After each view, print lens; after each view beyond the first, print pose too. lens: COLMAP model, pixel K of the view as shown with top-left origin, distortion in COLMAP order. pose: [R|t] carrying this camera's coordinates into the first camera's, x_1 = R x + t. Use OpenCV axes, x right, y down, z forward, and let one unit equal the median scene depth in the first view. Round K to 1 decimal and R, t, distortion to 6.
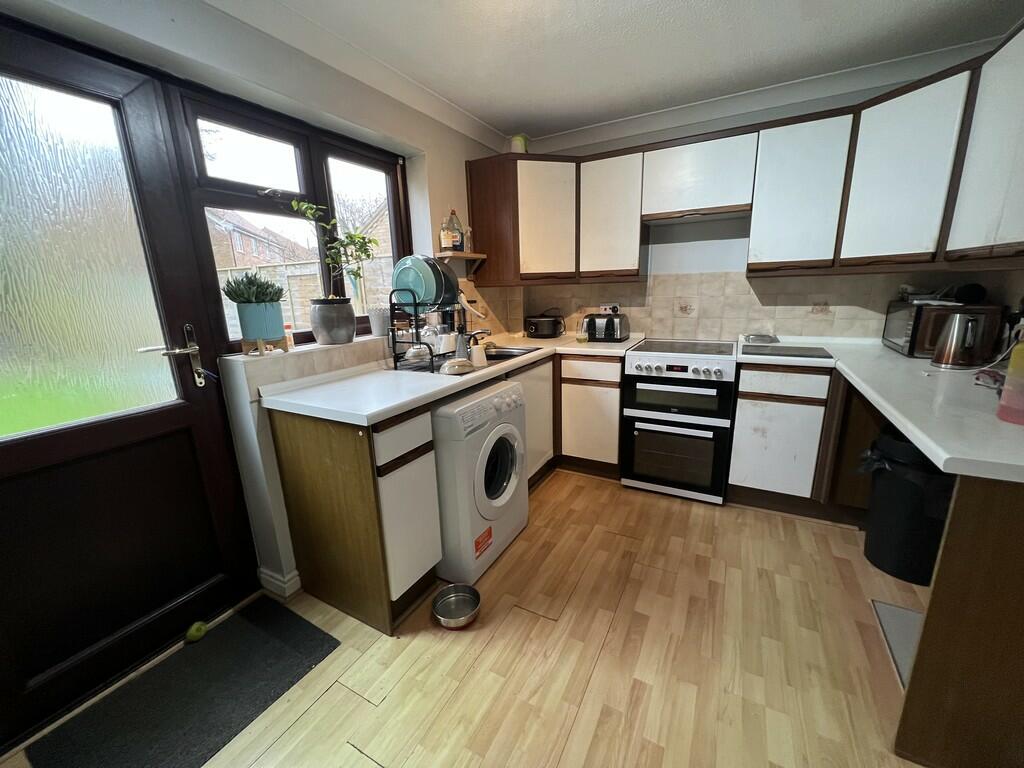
lens RADIAL K [[410.6, 0, 510.1], [0, 410.6, 385.3], [0, 0, 1]] dist [-0.006318, 0.000062]
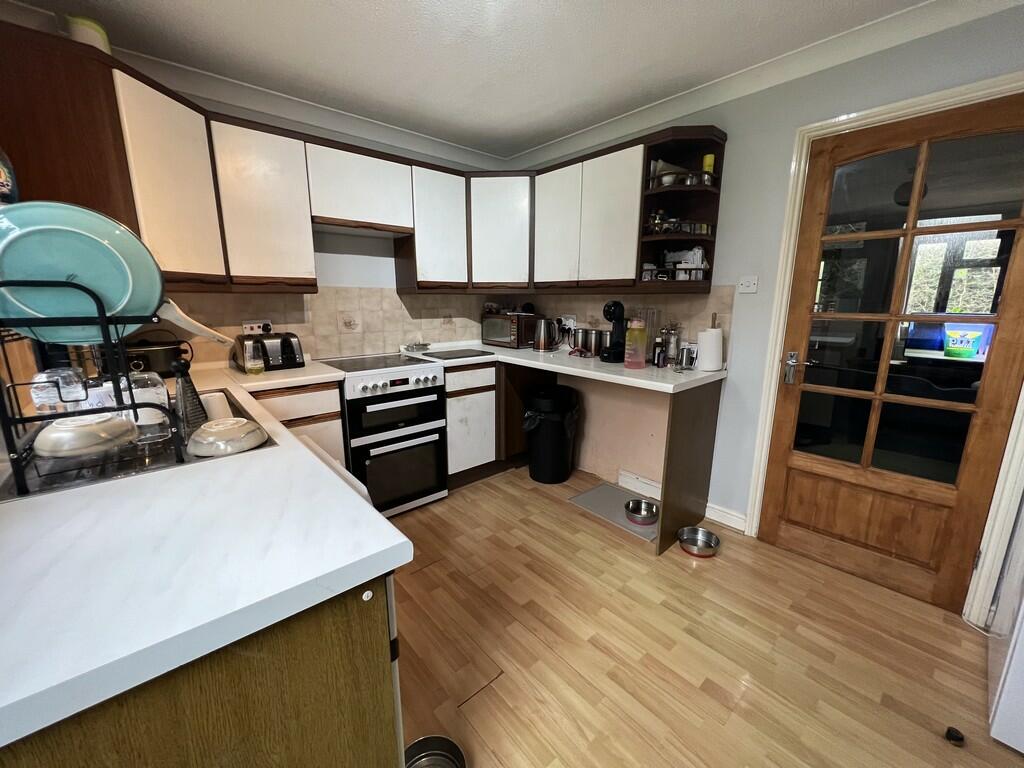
lens RADIAL K [[410.6, 0, 511.3], [0, 410.6, 384.8], [0, 0, 1]] dist [-0.006318, 0.000062]
pose [[0.340436, -0.160313, 0.926501, -0.406233], [0.208504, 0.973697, 0.091867, -0.068036], [-0.916859, 0.161904, 0.364907, 0.386910]]
